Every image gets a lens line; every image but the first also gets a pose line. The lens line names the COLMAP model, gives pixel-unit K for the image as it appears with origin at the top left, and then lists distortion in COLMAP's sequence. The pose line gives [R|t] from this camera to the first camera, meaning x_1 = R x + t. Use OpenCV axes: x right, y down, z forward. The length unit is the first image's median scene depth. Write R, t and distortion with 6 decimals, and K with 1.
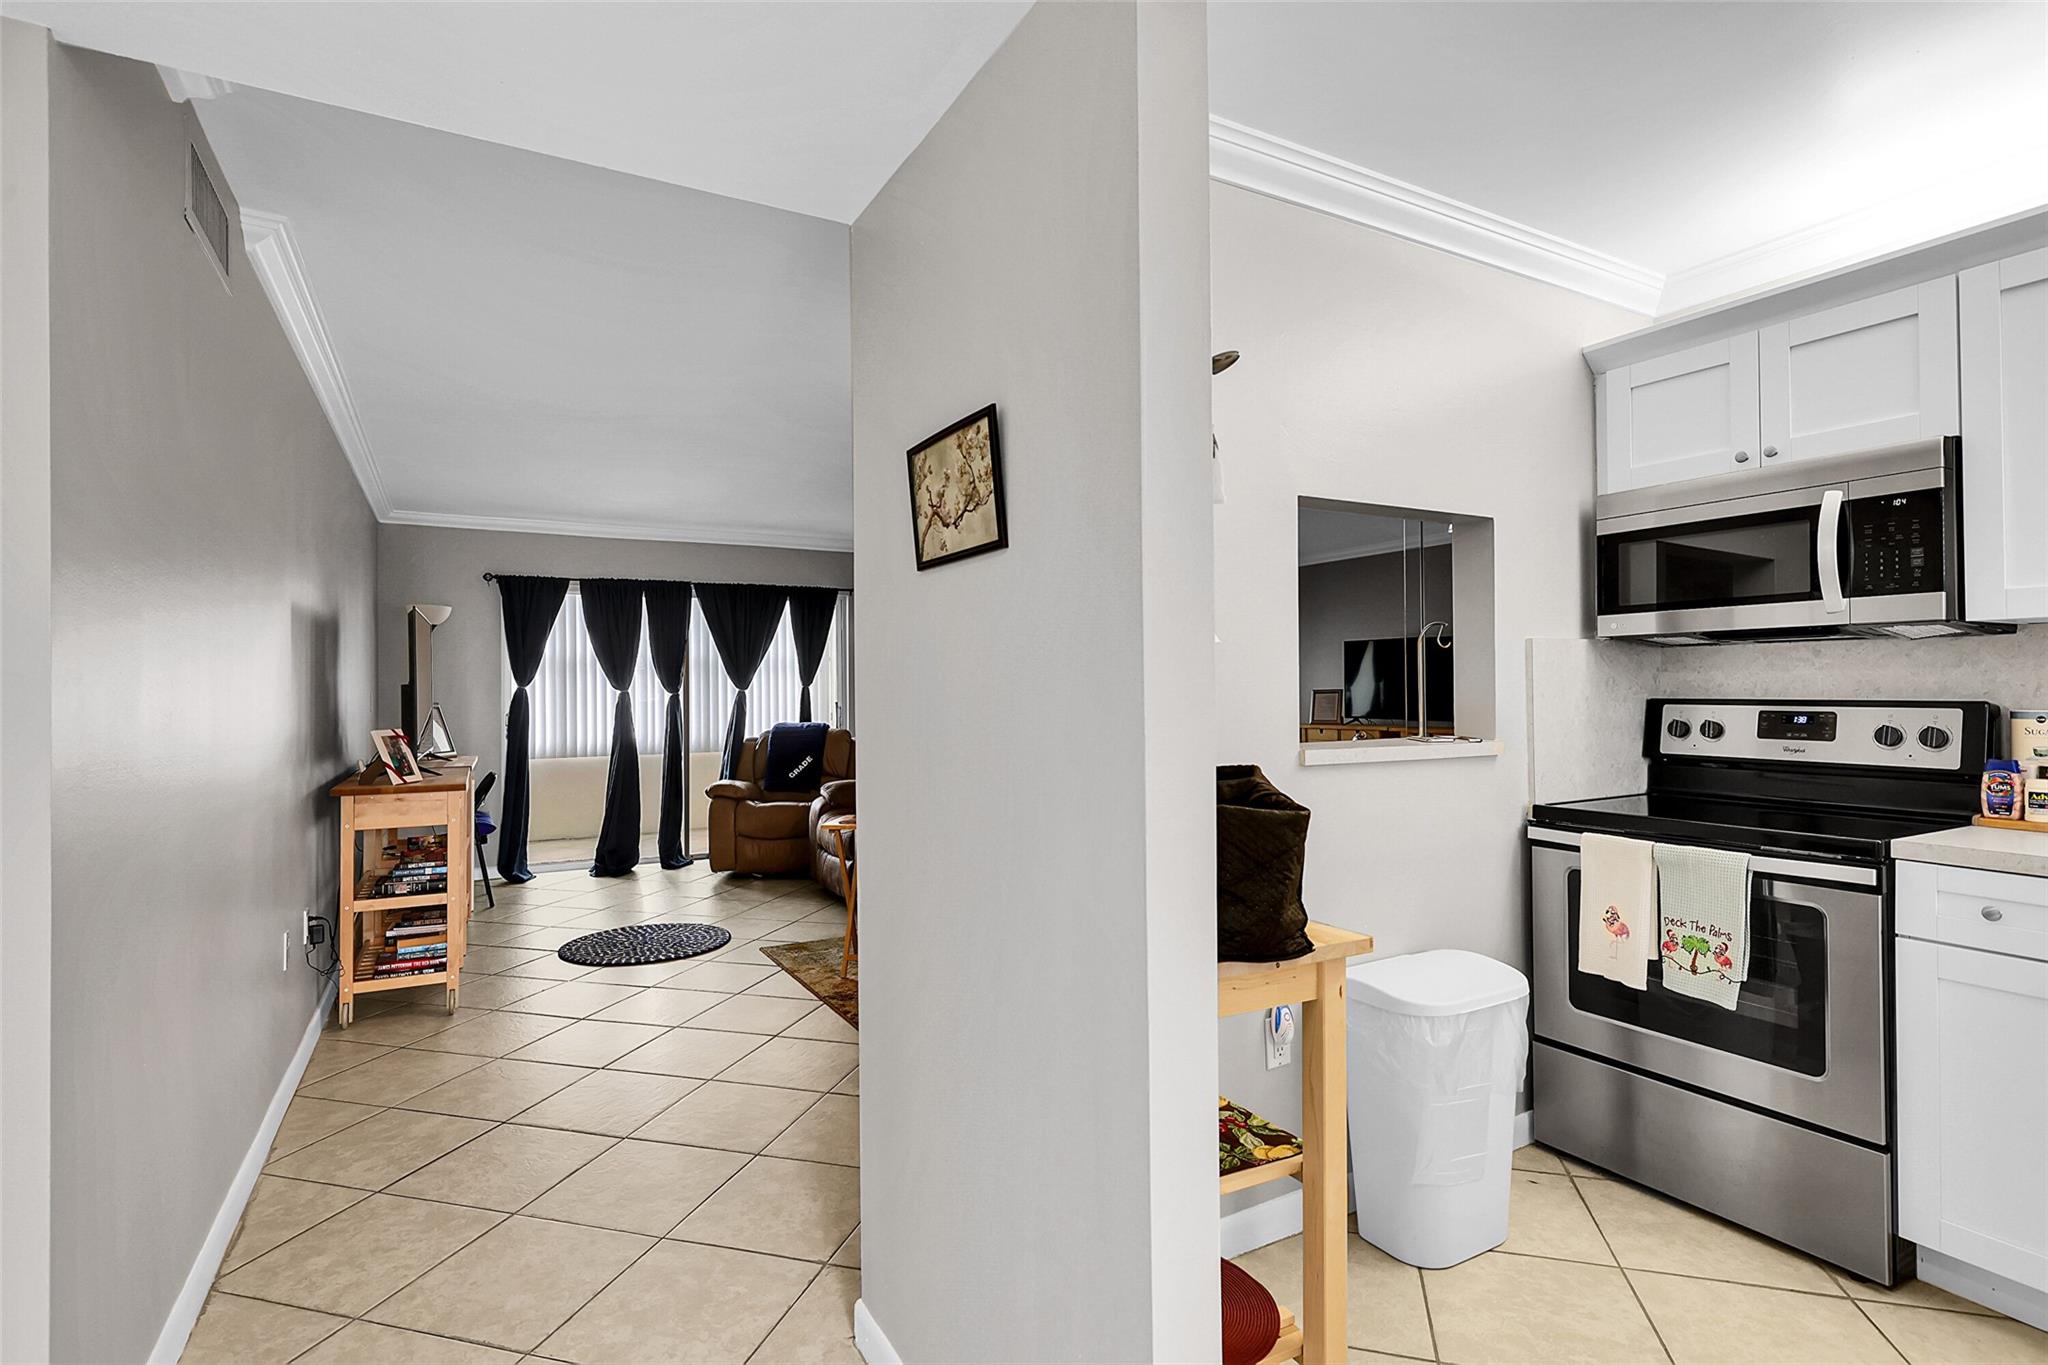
lens RADIAL K [[994.5, 0, 1023.3], [0, 994.5, 679.8], [0, 0, 1]] dist [0.002601, -0.000640]
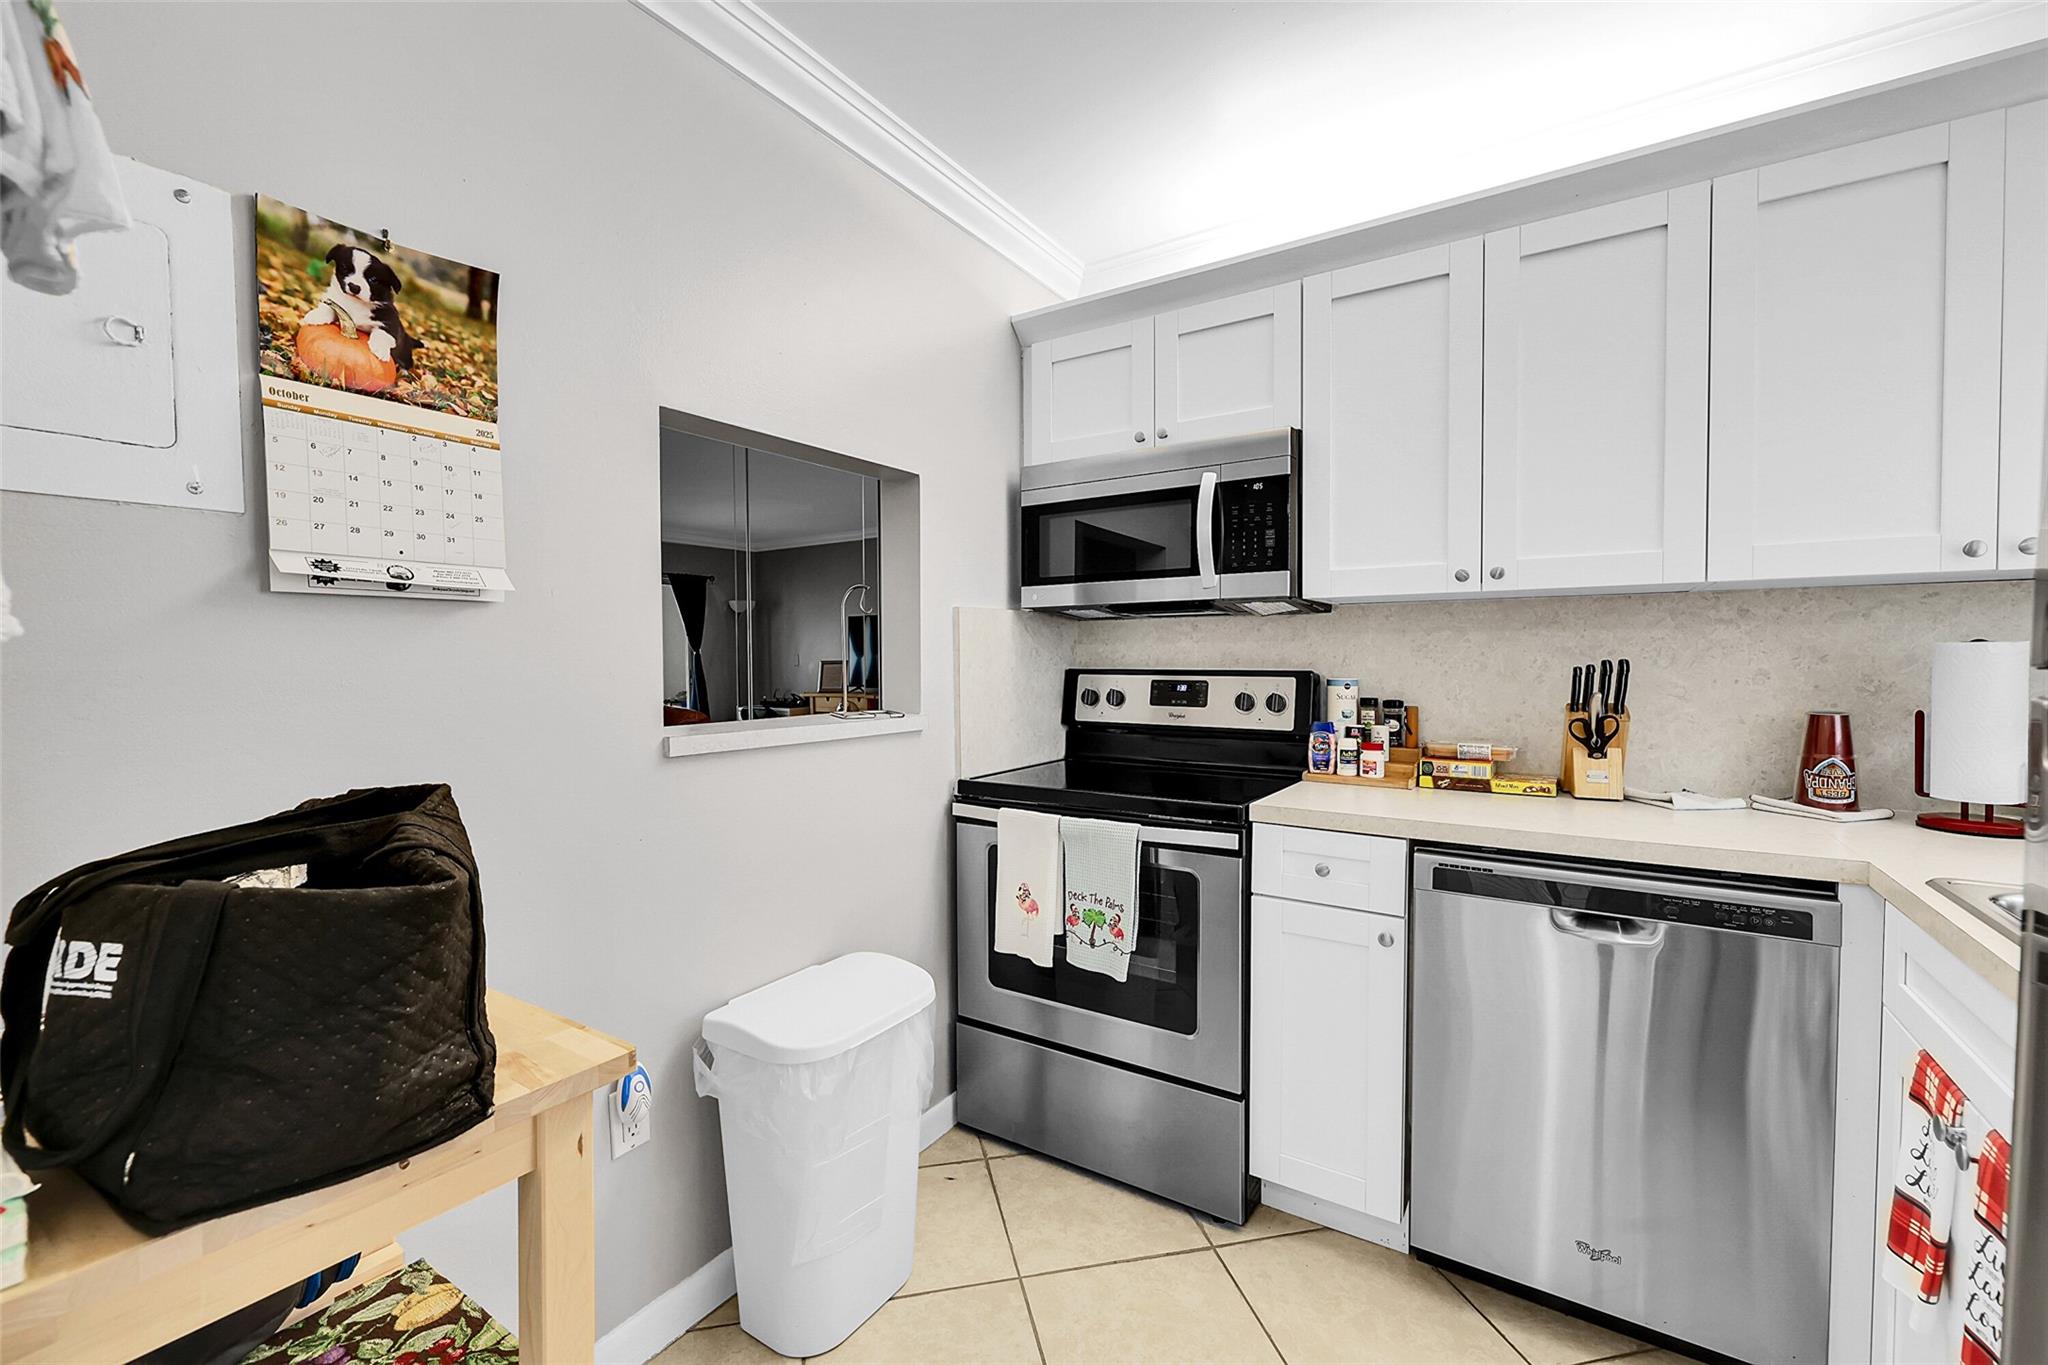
lens RADIAL K [[843.0, 0, 1025.2], [0, 843.0, 683.8], [0, 0, 1]] dist [0.002936, -0.000016]
pose [[0.888305, -0.011058, 0.459121, 0.221468], [-0.005908, 0.999352, 0.035500, 0.003907], [-0.459216, -0.034248, 0.887664, 0.281581]]
